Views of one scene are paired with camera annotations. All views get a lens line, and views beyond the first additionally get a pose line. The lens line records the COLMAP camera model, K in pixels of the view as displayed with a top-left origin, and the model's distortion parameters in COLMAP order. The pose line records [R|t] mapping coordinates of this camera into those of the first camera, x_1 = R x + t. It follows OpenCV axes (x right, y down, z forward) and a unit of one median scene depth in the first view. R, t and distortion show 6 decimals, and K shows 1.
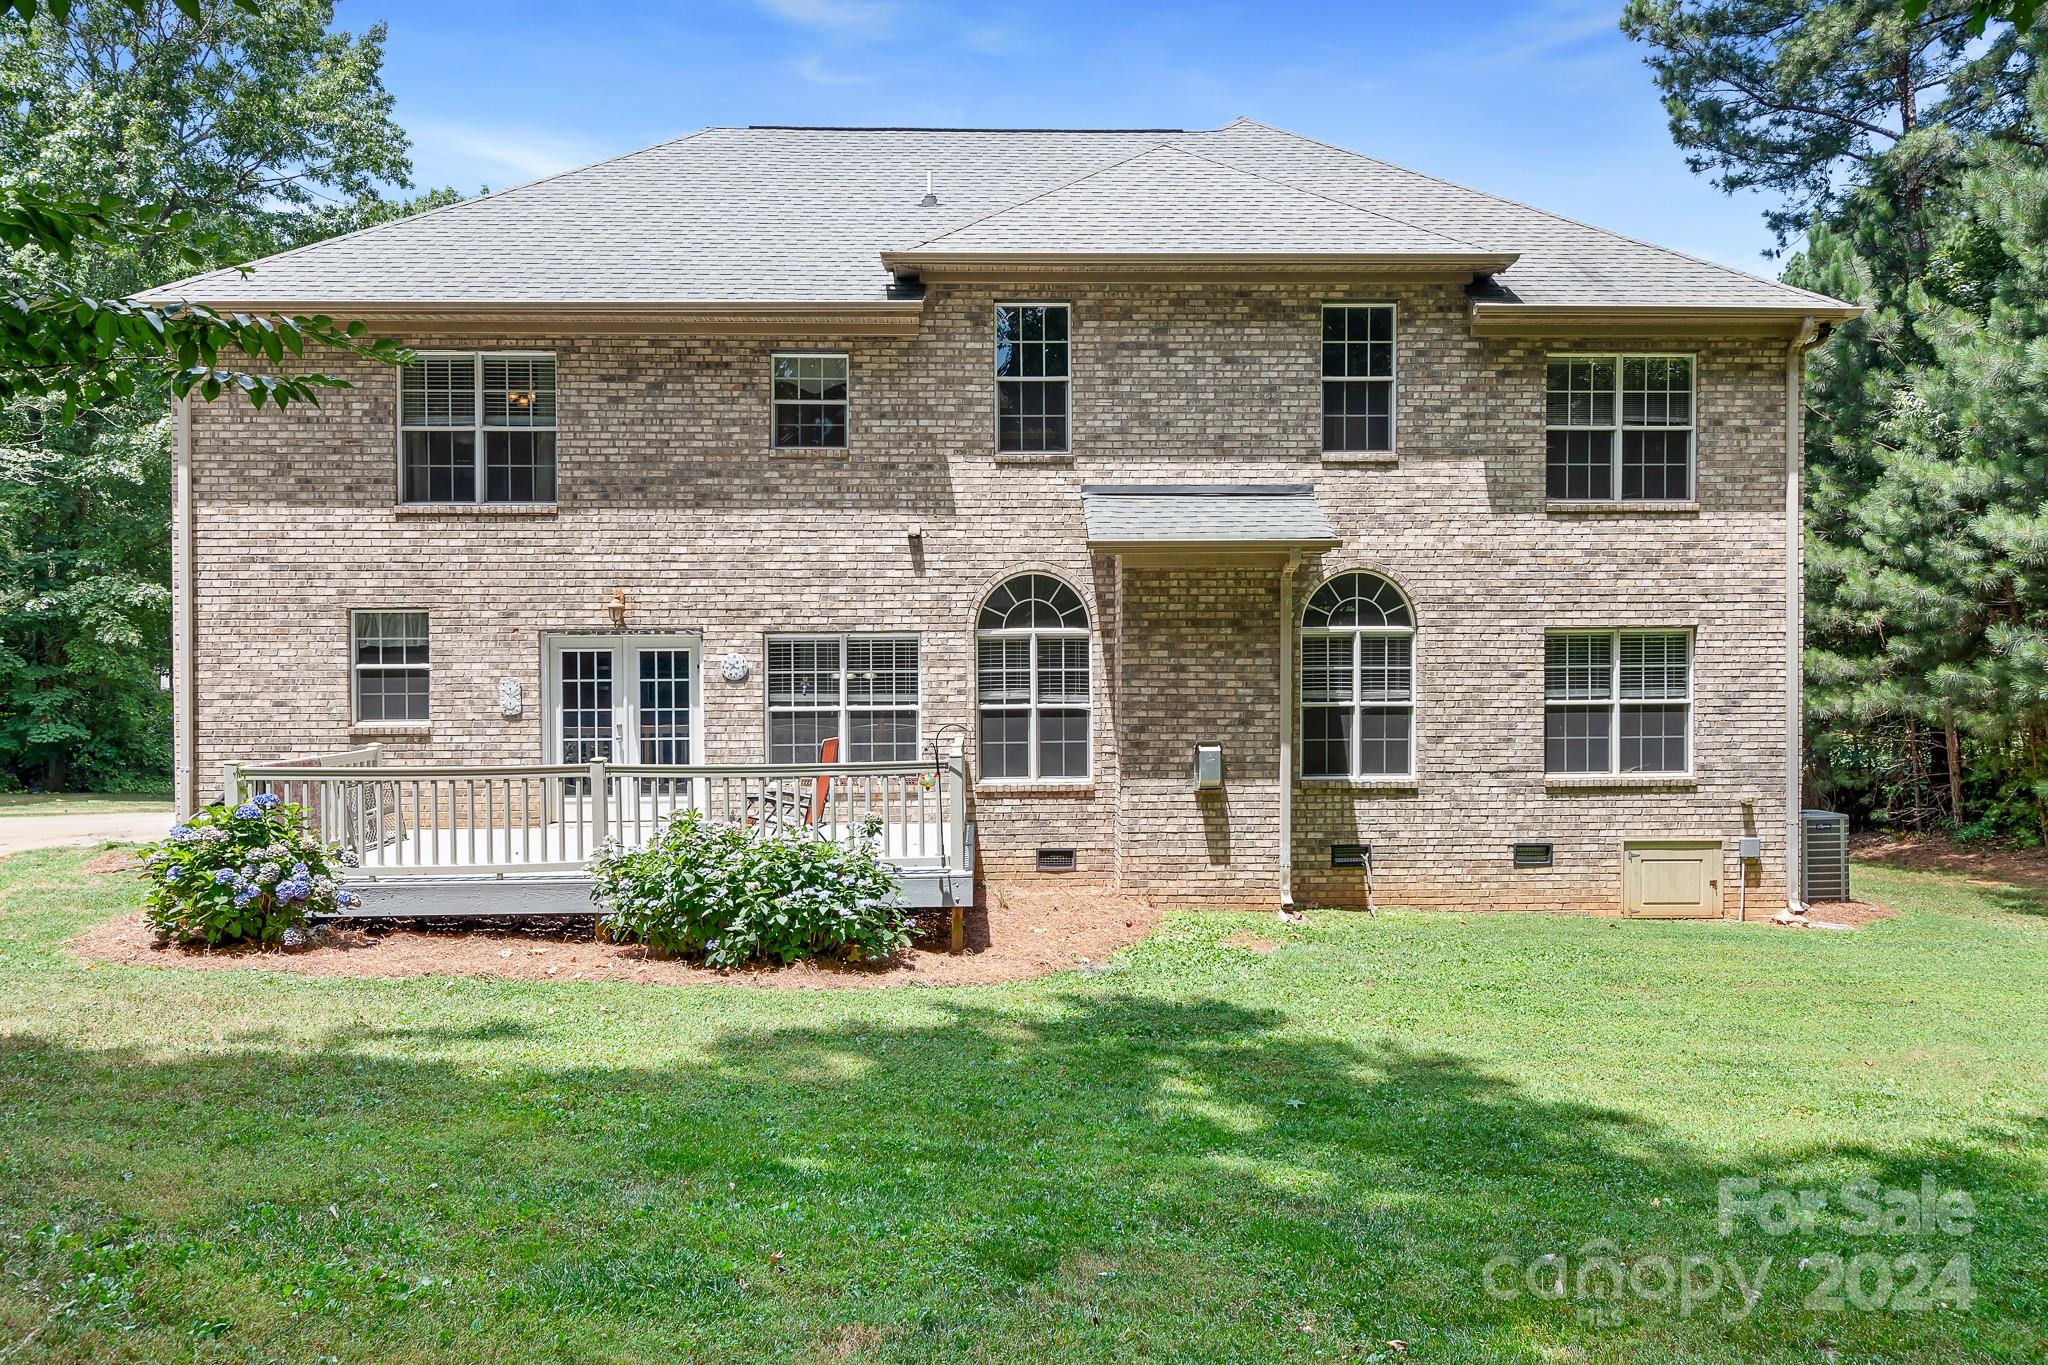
lens RADIAL K [[1374.7, 0, 1032.6], [0, 1374.7, 673.9], [0, 0, 1]] dist [0.028106, -0.024159]
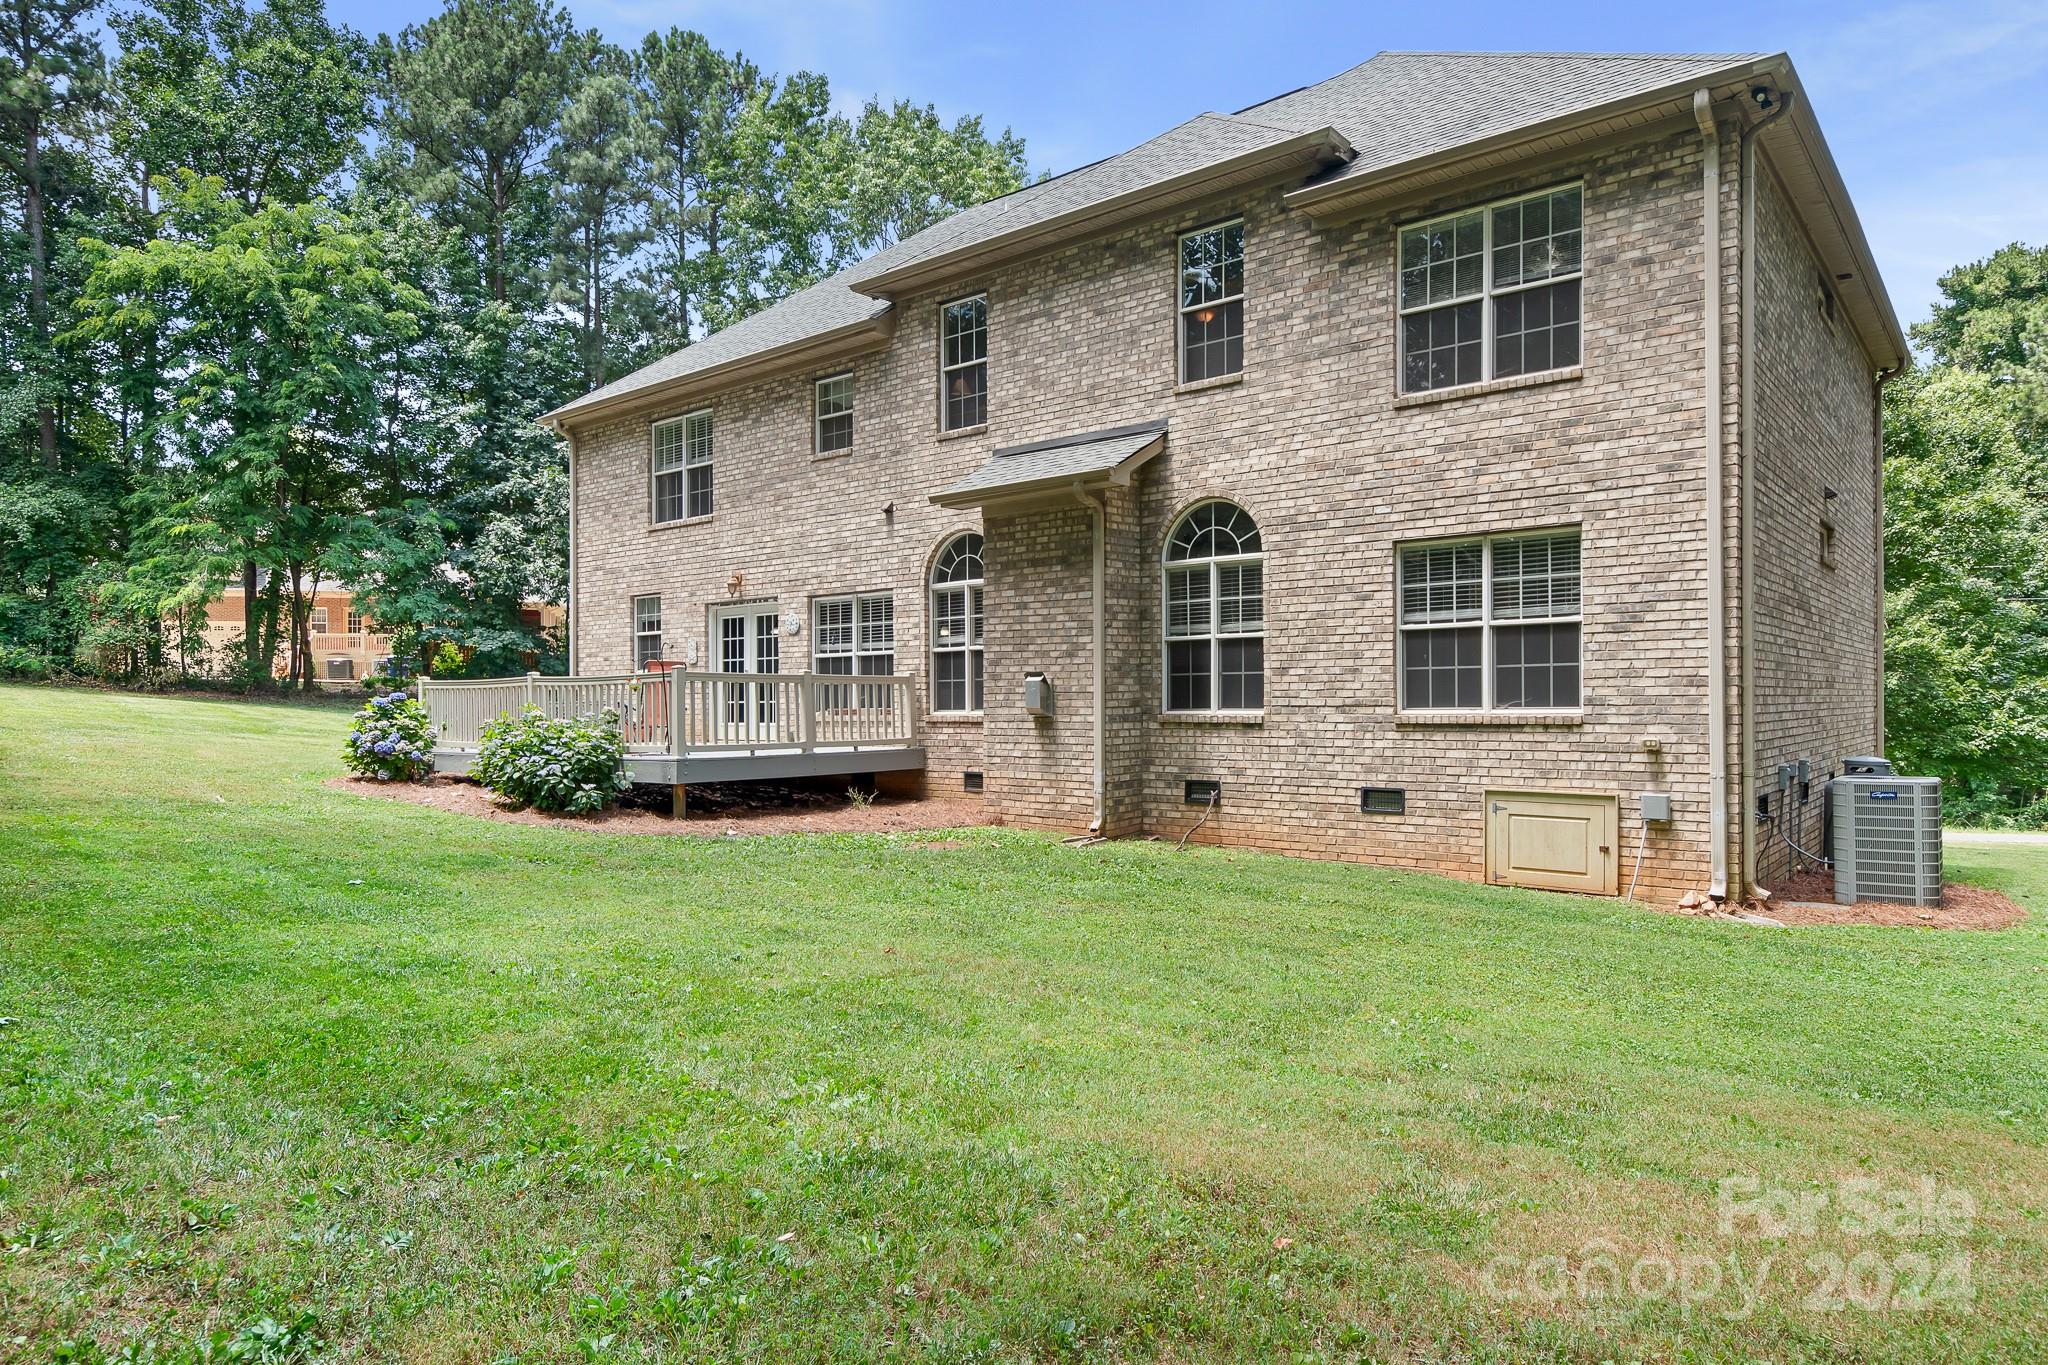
lens RADIAL K [[1238.7, 0, 1024.0], [0, 1238.7, 682.5], [0, 0, 1]] dist [0.021911, -0.002424]
pose [[0.745809, -0.011153, -0.666066, 0.719858], [-0.000583, 0.999849, -0.017394, 0.069737], [0.666159, 0.013361, 0.745690, 0.259054]]
